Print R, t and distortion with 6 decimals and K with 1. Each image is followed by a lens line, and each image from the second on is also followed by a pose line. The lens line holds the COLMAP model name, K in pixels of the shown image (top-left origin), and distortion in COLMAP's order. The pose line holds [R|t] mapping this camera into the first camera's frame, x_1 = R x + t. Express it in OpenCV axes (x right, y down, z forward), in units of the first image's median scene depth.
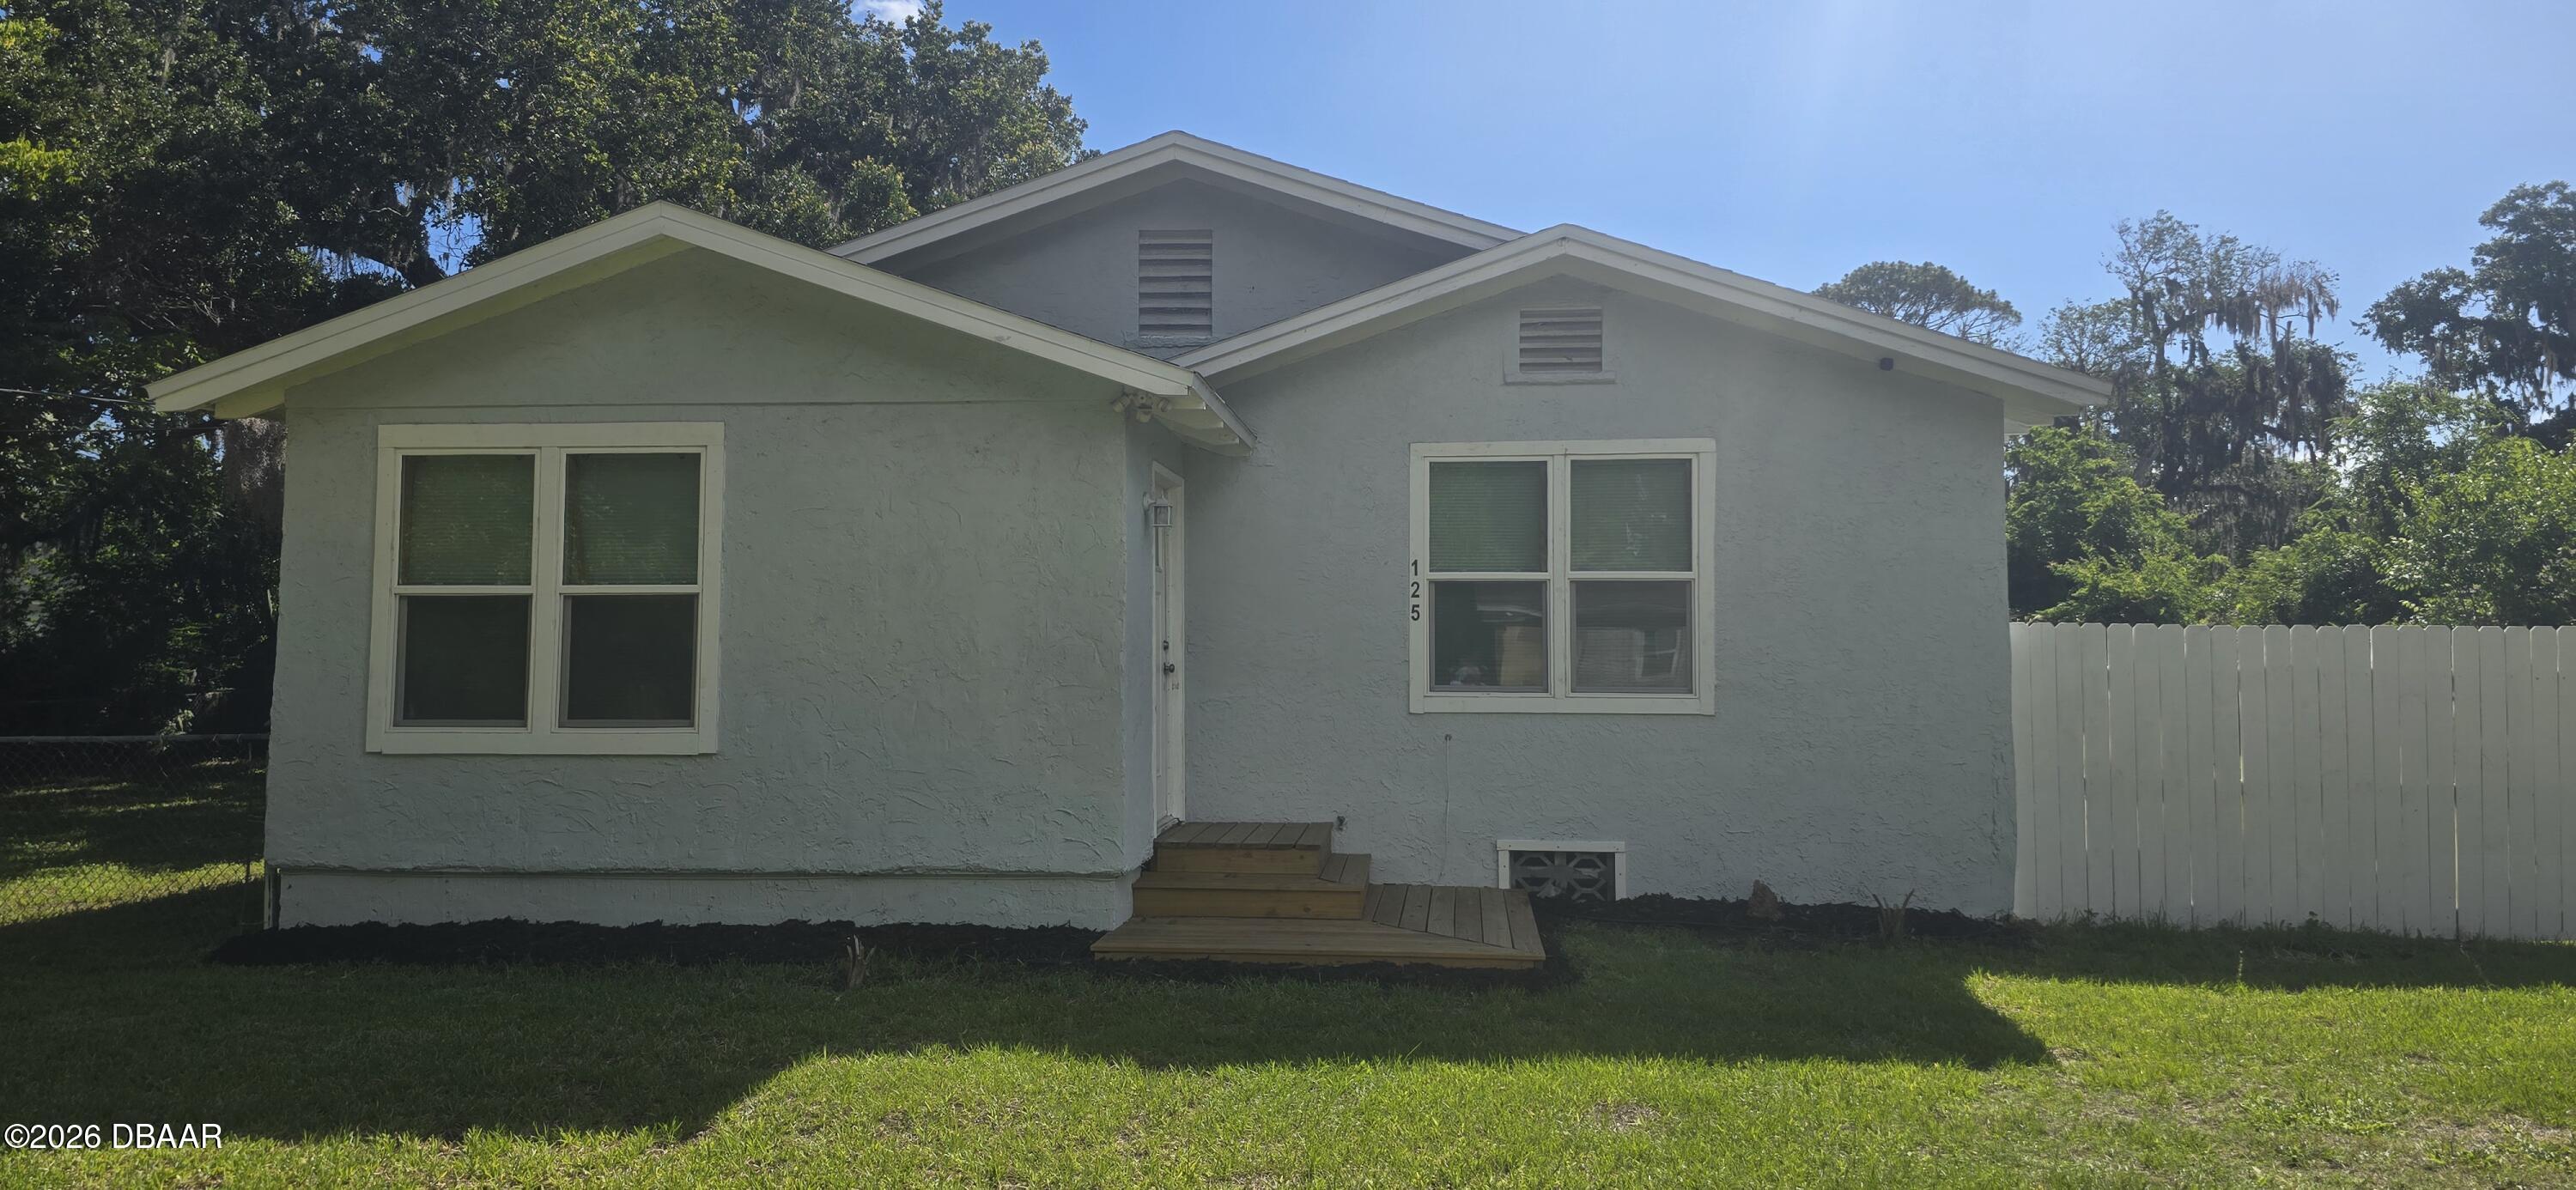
lens RADIAL K [[1731.3, 0, 1305.3], [0, 1731.3, 562.1], [0, 0, 1]] dist [0.094021, -0.083232]
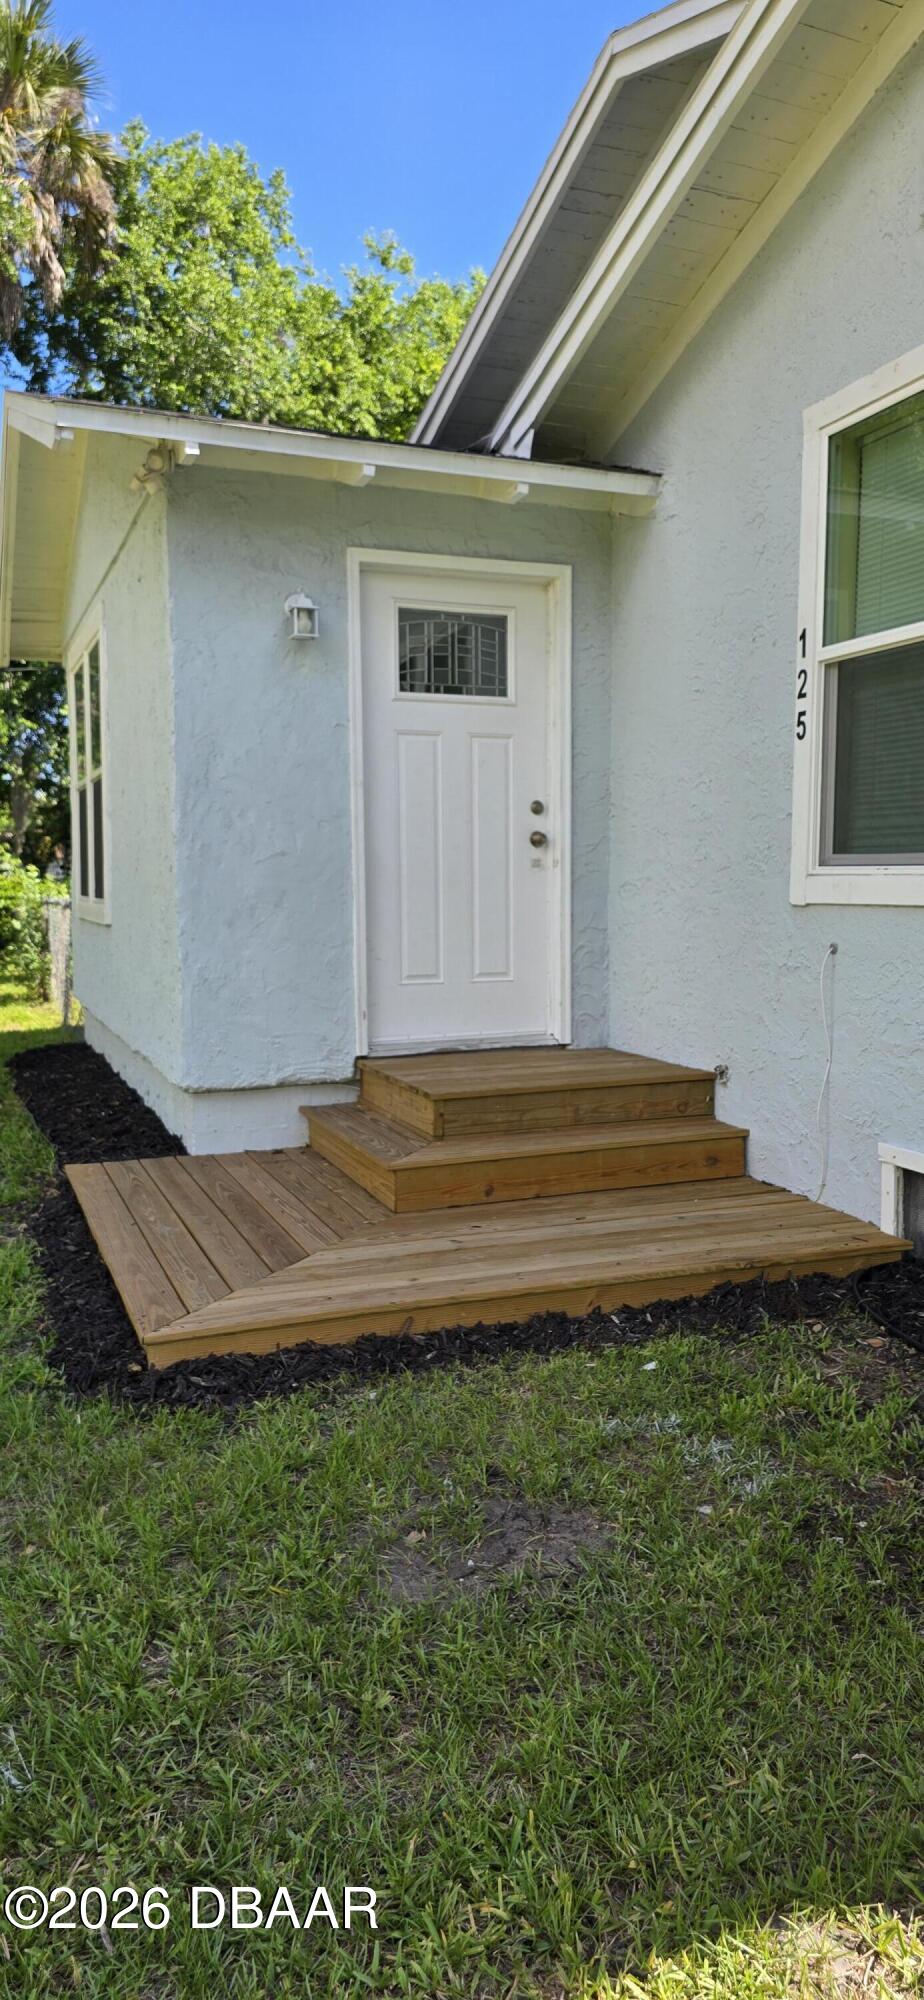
lens RADIAL K [[1344.2, 0, 462.0], [0, 1344.2, 1000.0], [0, 0, 1]] dist [0.094021, -0.083232]
pose [[0.429238, 0.078694, -0.899757, 0.426816], [0.057293, 0.991818, 0.114078, 0.062178], [0.901373, -0.100516, 0.421217, 0.720630]]
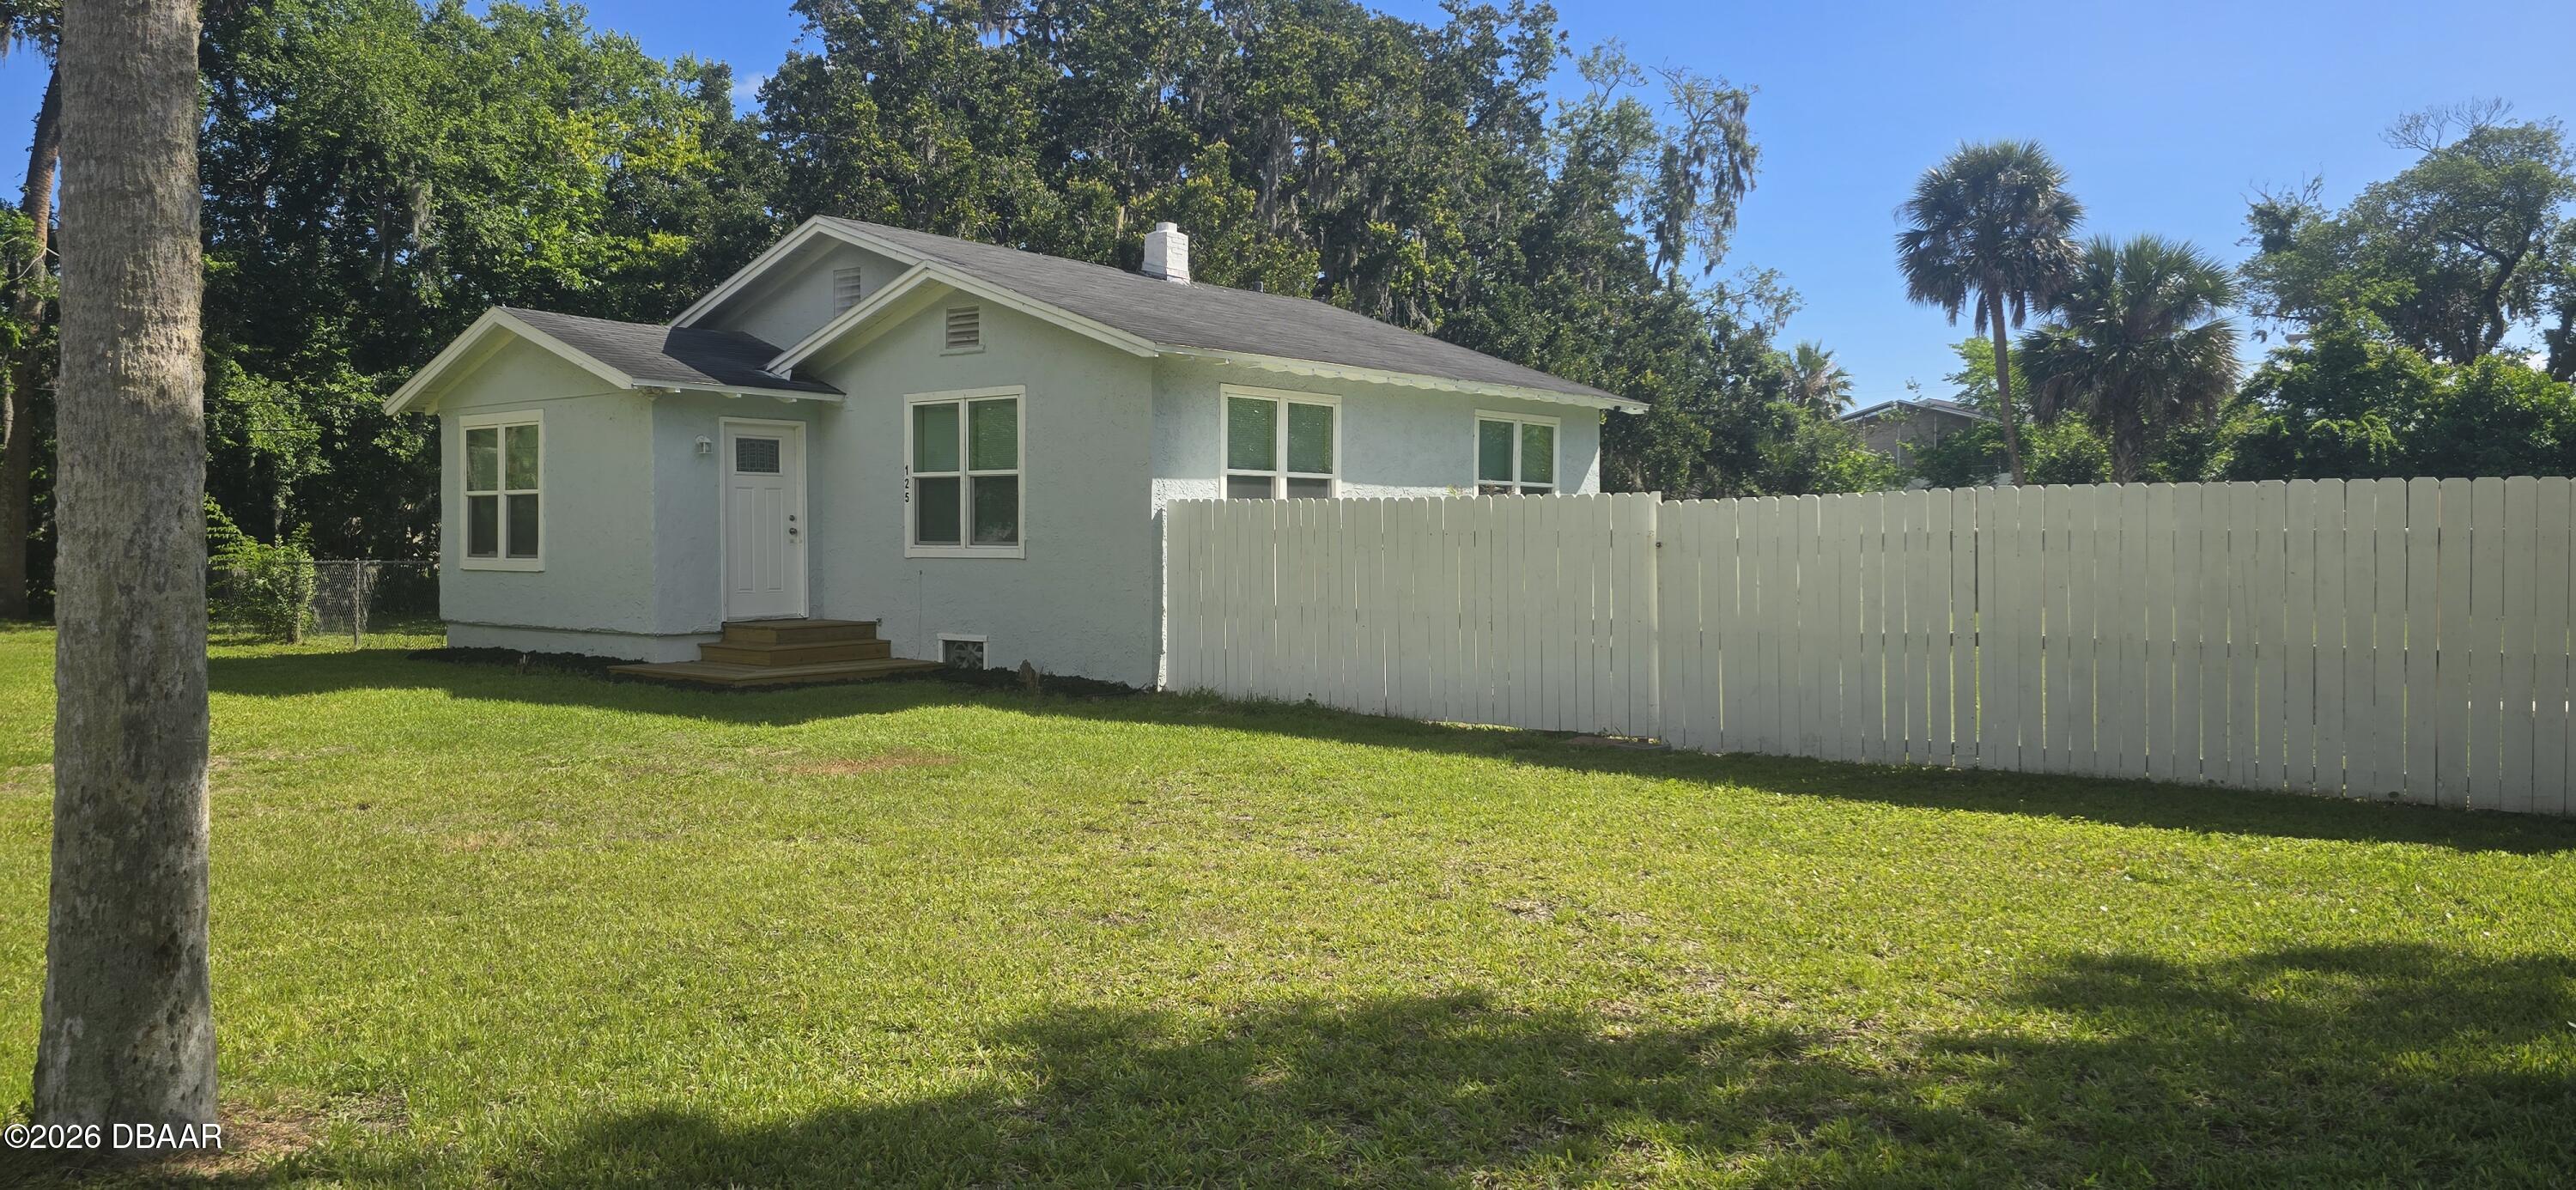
lens RADIAL K [[1731.3, 0, 1305.3], [0, 1731.3, 562.1], [0, 0, 1]] dist [0.094021, -0.083232]
pose [[0.821484, 0.007811, -0.570178, 1.355977], [0.035424, 0.997276, 0.064699, -0.003362], [0.569130, -0.073347, 0.818970, -0.157446]]
